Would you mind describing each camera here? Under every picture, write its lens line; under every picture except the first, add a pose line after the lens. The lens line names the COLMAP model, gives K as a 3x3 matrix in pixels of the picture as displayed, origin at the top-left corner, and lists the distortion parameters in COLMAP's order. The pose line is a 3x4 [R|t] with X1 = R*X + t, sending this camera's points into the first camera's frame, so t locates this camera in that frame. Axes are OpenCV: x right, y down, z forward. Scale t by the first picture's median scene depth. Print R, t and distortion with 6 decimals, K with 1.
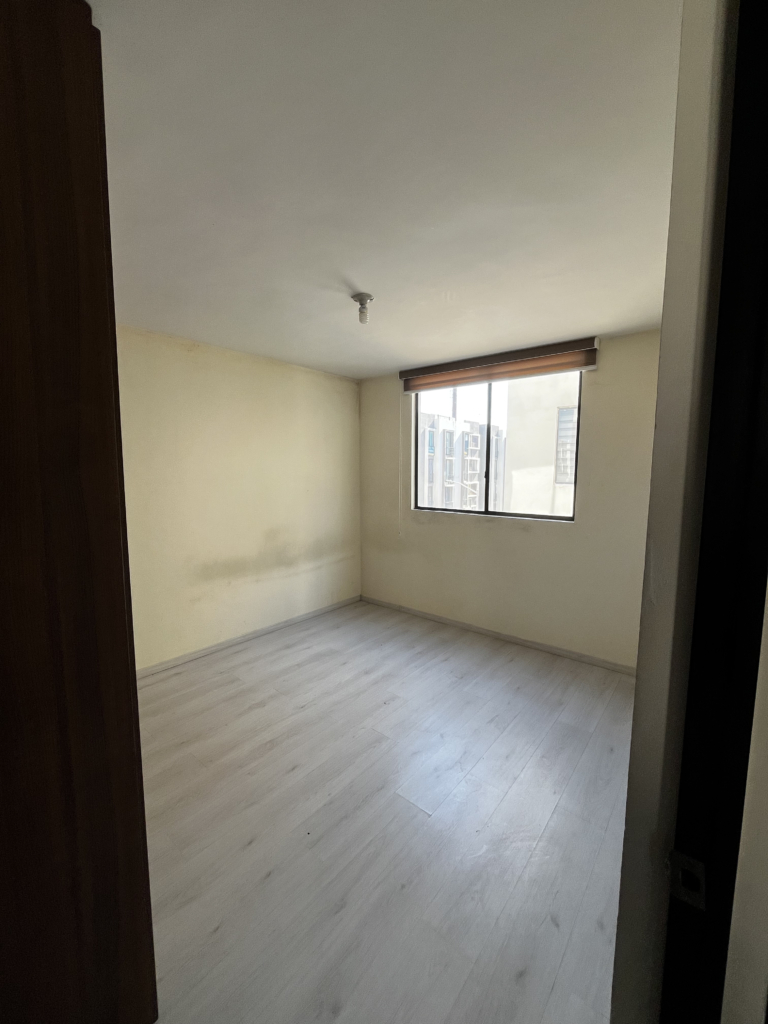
lens RADIAL K [[413.7, 0, 384.0], [0, 413.7, 512.0], [0, 0, 1]] dist [-0.000896, -0.000055]
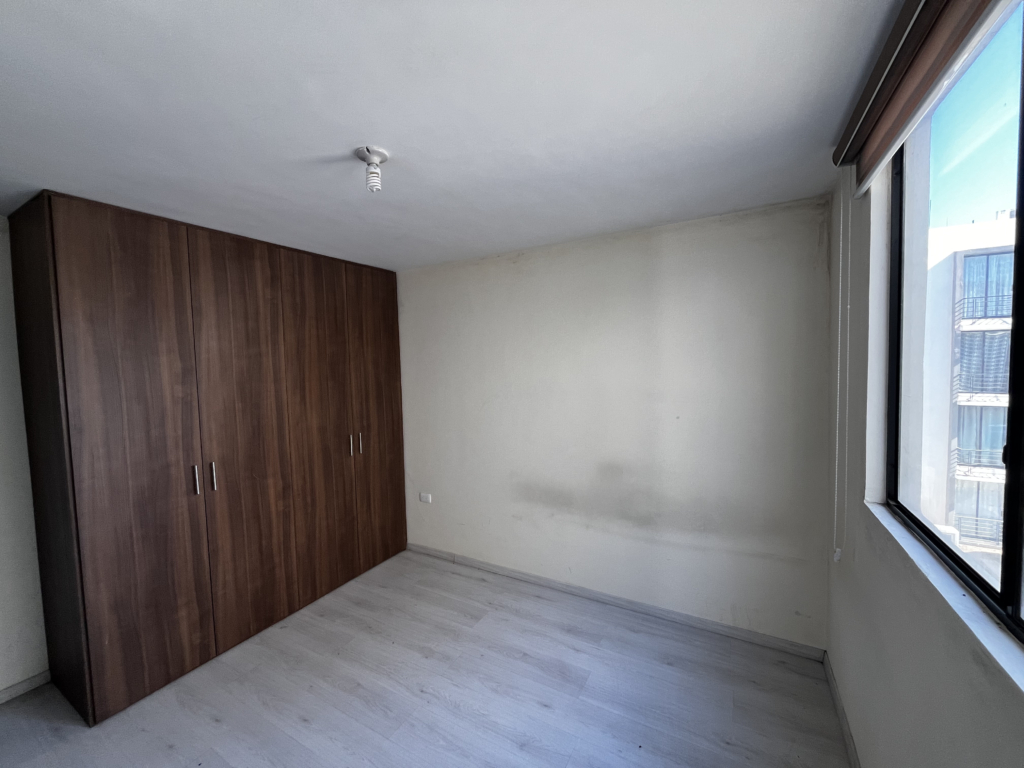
lens RADIAL K [[413.7, 0, 512.0], [0, 413.7, 384.0], [0, 0, 1]] dist [-0.000896, -0.000055]
pose [[0.175893, 0.044396, -0.983408, 0.473754], [-0.078773, 0.996414, 0.030893, -0.126006], [0.981252, 0.072033, 0.178759, 0.789573]]
